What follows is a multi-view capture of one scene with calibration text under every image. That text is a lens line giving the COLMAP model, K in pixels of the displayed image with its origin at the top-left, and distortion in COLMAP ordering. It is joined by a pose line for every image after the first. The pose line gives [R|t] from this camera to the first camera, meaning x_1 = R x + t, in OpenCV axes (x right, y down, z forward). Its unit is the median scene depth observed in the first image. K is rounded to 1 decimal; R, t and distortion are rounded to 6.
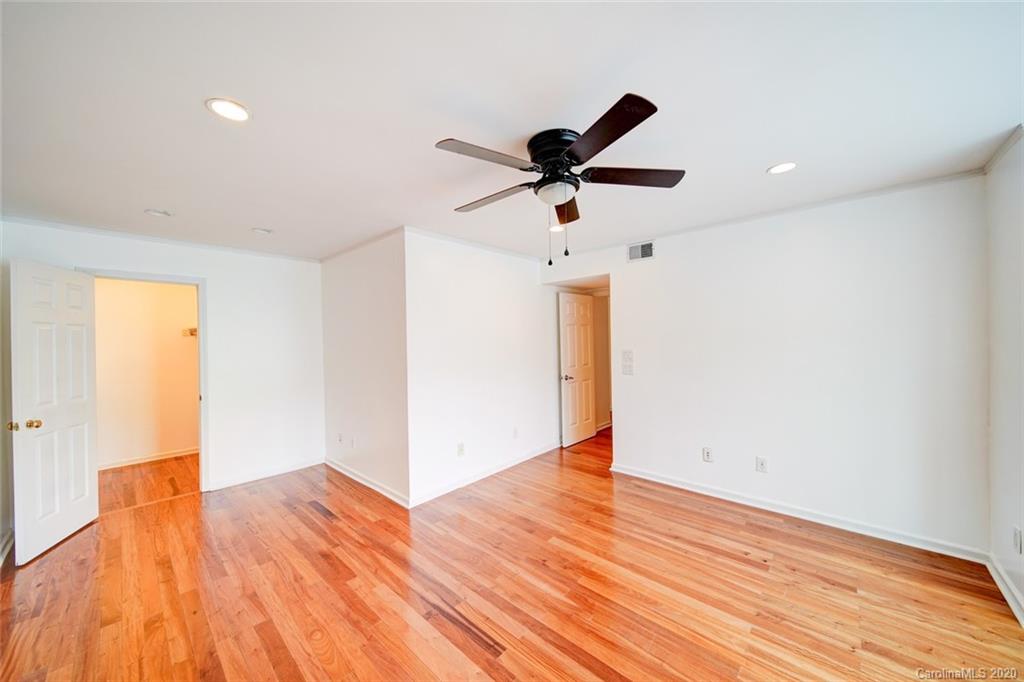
lens RADIAL K [[361.0, 0, 510.9], [0, 361.0, 339.9], [0, 0, 1]] dist [0.002240, -0.001984]
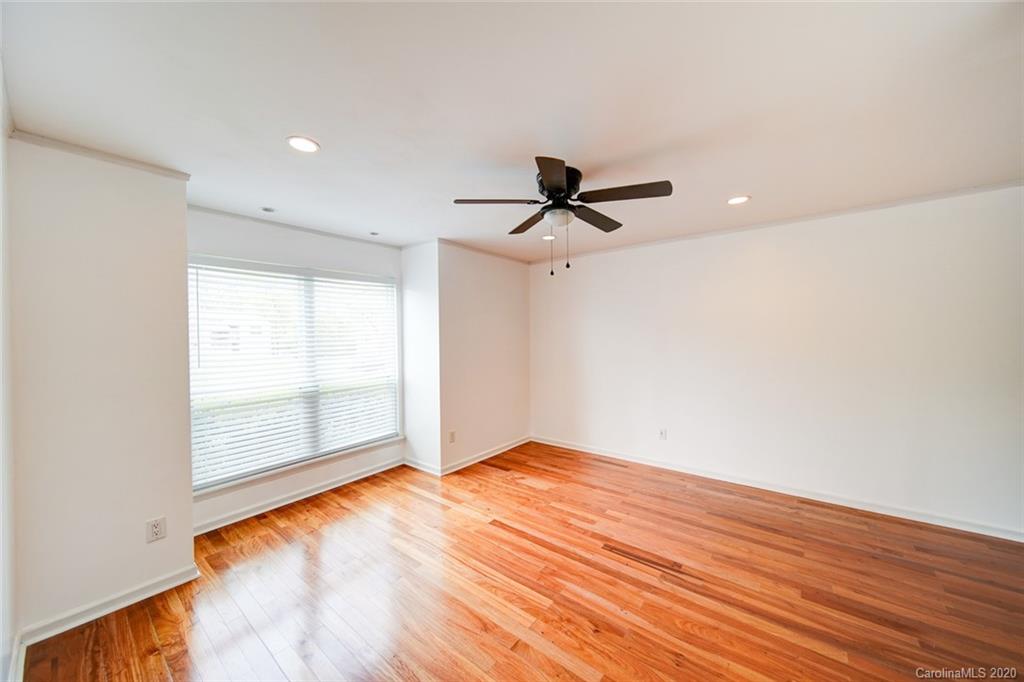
lens RADIAL K [[361.0, 0, 511.0], [0, 361.0, 337.0], [0, 0, 1]] dist [0.002240, -0.001984]
pose [[-0.996821, 0.033561, -0.072259, 0.307802], [0.033032, 0.999418, 0.008503, -0.010550], [0.072502, 0.006089, -0.997350, 1.747113]]
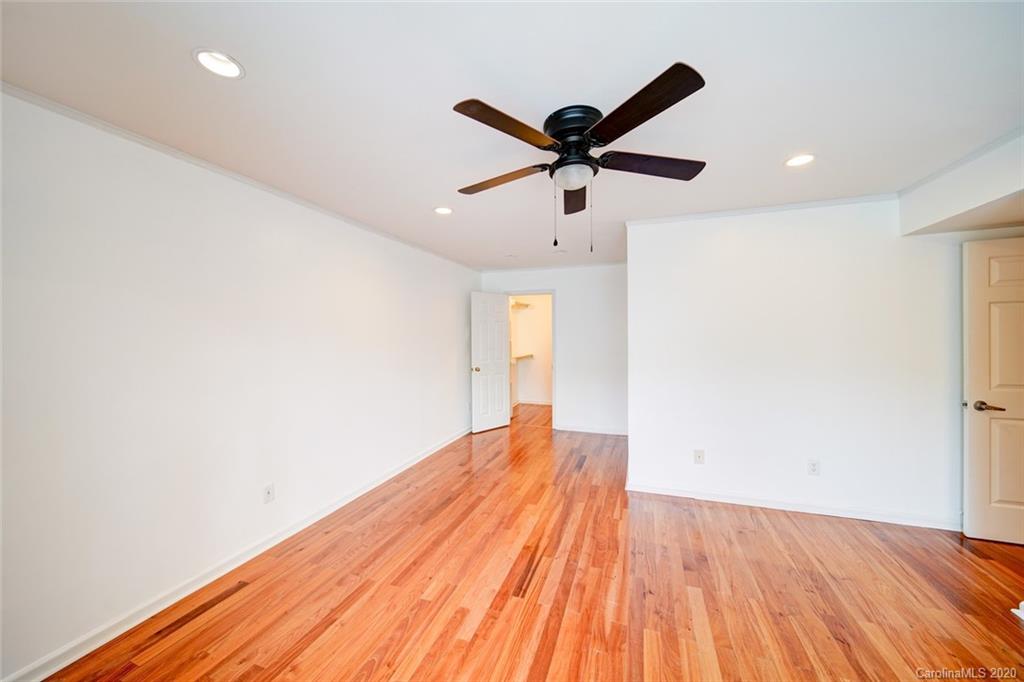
lens RADIAL K [[361.0, 0, 511.3], [0, 361.0, 339.7], [0, 0, 1]] dist [0.002240, -0.001984]
pose [[0.389156, 0.032717, -0.920591, 0.735131], [-0.002622, 0.999404, 0.034410, -0.011601], [0.921168, -0.010977, 0.389010, 0.377517]]
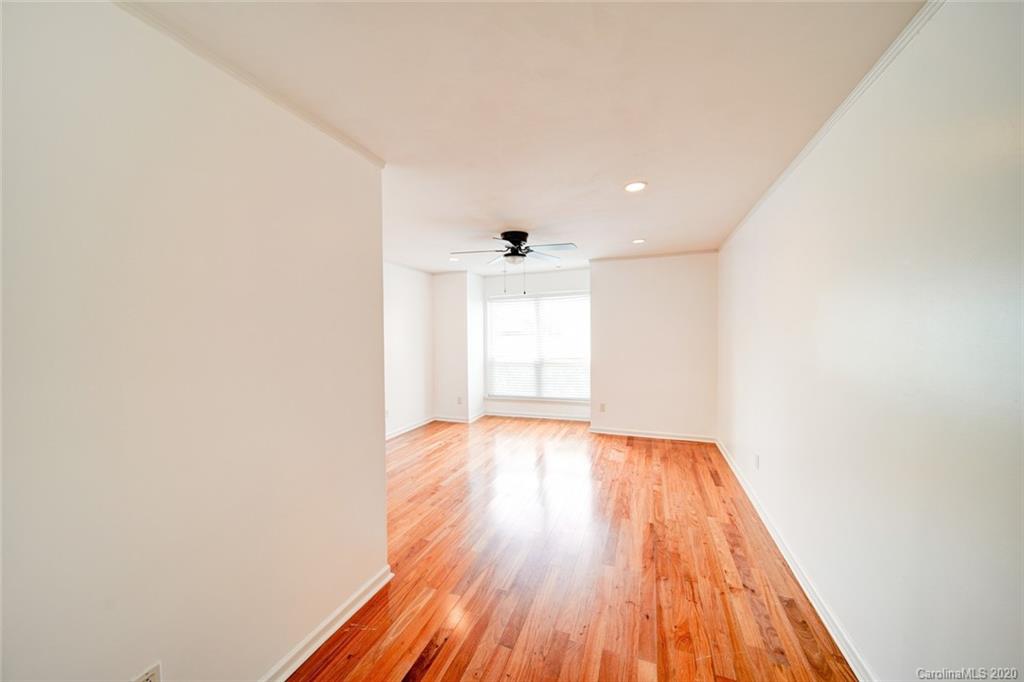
lens RADIAL K [[361.0, 0, 508.2], [0, 361.0, 334.9], [0, 0, 1]] dist [0.002240, -0.001984]
pose [[-0.364099, 0.023531, 0.931063, -1.350482], [0.023269, 0.999599, -0.016163, 0.037766], [-0.931069, 0.015780, -0.364501, 1.392189]]
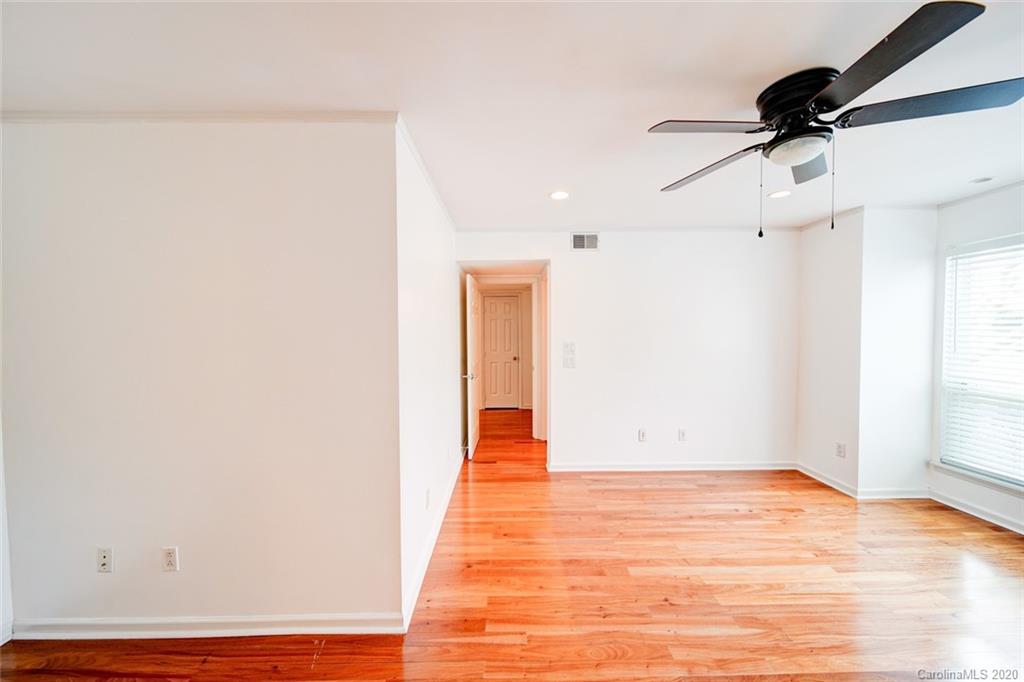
lens RADIAL K [[361.0, 0, 513.9], [0, 361.0, 338.8], [0, 0, 1]] dist [0.002240, -0.001984]
pose [[0.727758, -0.001876, 0.685831, -0.721514], [-0.007238, 0.999920, 0.010415, 0.015726], [-0.685795, -0.012544, 0.727686, 0.655550]]
